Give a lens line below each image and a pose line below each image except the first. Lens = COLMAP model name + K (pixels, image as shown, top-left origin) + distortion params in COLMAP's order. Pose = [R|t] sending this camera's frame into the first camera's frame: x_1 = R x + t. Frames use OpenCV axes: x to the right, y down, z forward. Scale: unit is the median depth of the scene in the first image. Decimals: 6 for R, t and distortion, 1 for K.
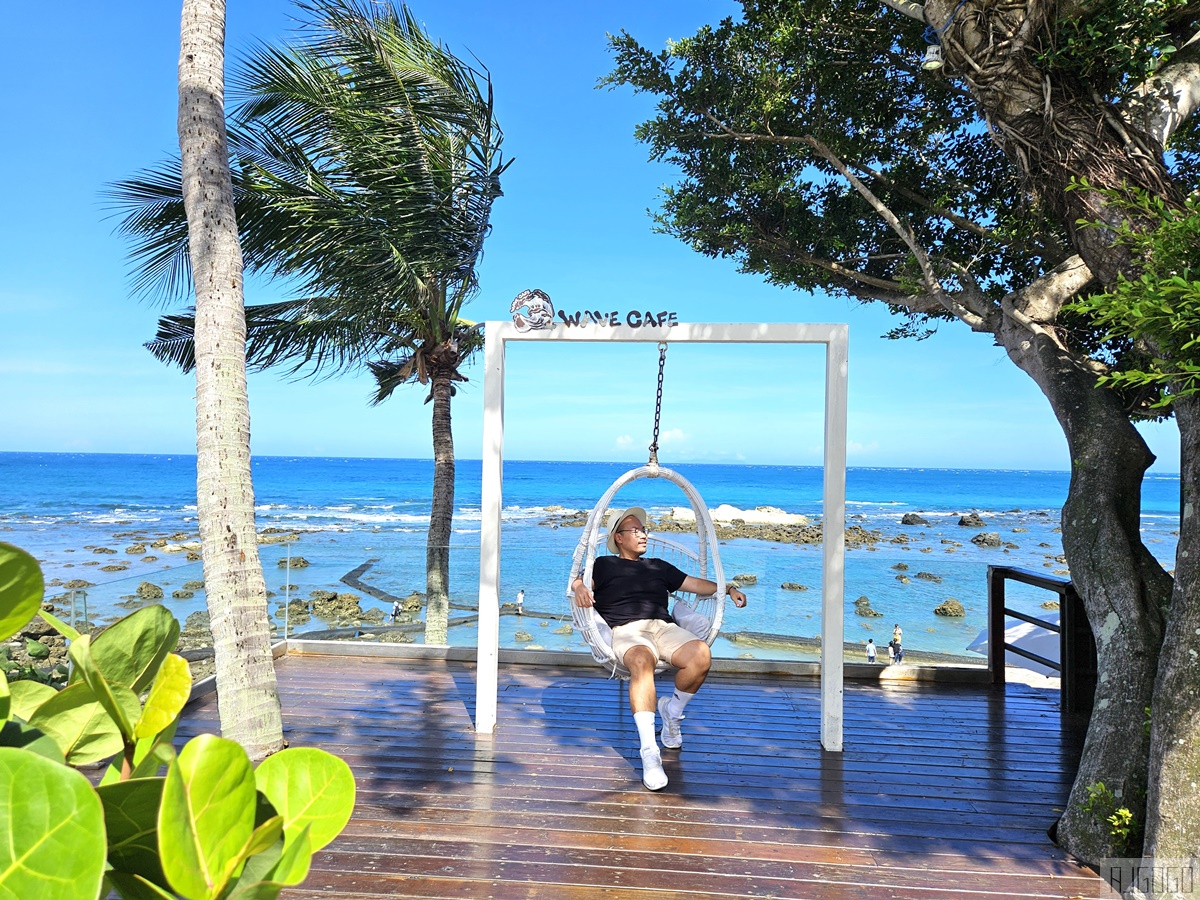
lens RADIAL K [[815.4, 0, 600.0], [0, 815.4, 450.0], [0, 0, 1]] dist [0.075110, -0.062024]
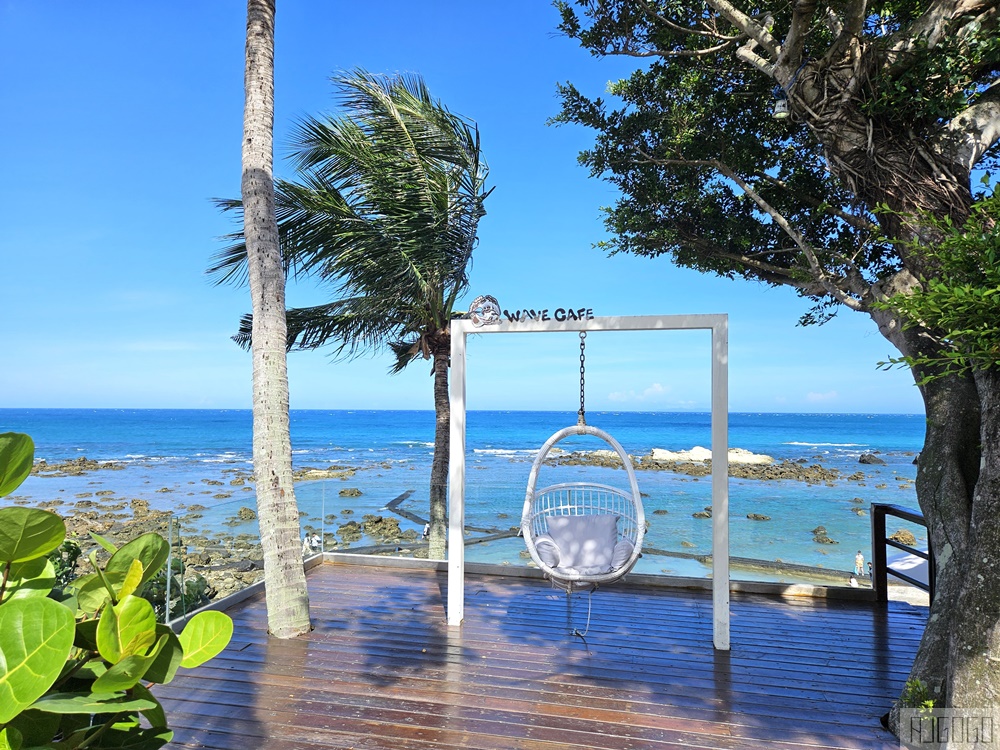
lens RADIAL K [[664.7, 0, 499.1], [0, 664.7, 390.1], [0, 0, 1]] dist [0.072326, -0.062254]
pose [[0.989987, -0.015228, -0.140337, 0.093316], [0.012743, 0.999746, -0.018592, -0.019523], [0.140584, 0.016618, 0.989929, -0.080713]]
